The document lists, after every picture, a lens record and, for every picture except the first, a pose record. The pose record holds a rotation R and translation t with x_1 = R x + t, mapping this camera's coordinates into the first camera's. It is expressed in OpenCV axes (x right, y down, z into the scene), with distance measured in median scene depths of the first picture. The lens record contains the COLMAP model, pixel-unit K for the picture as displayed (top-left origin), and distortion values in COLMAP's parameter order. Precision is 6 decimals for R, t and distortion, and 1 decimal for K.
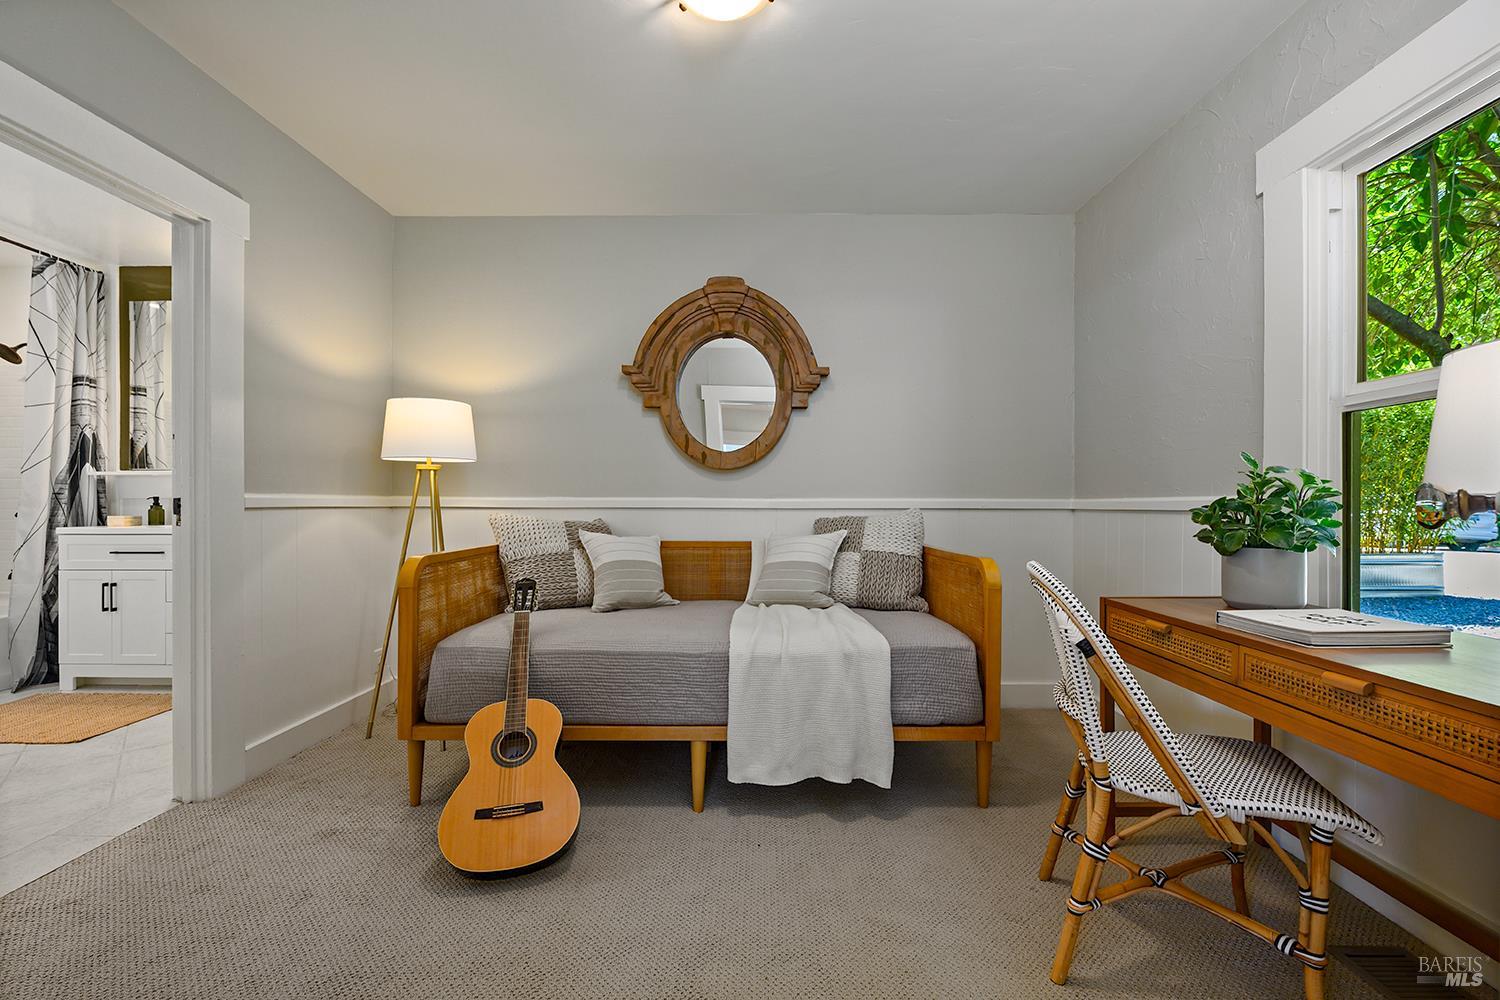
lens RADIAL K [[599.8, 0, 750.0], [0, 599.8, 500.0], [0, 0, 1]] dist [-0.002216, -0.000463]
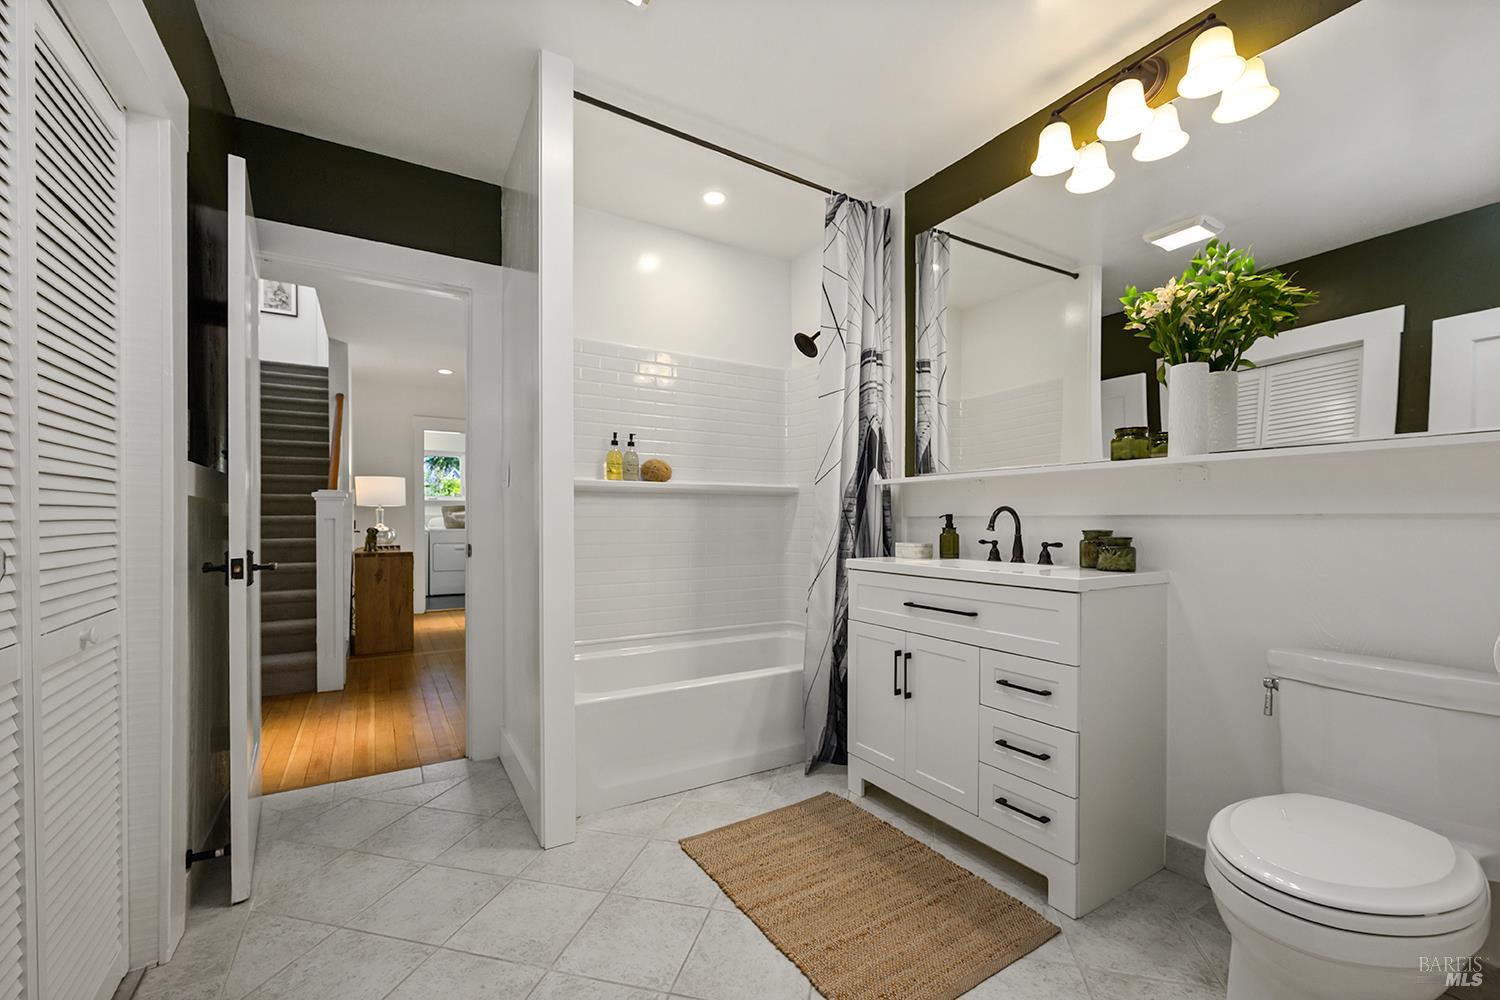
lens RADIAL K [[609.4, 0, 749.4], [0, 609.4, 526.9], [0, 0, 1]] dist [-0.001116, -0.000042]
pose [[0.531720, 0.009244, -0.846870, -0.564455], [-0.002349, 0.999953, 0.009441, 0.002649], [0.846917, -0.003030, 0.531717, 0.479978]]
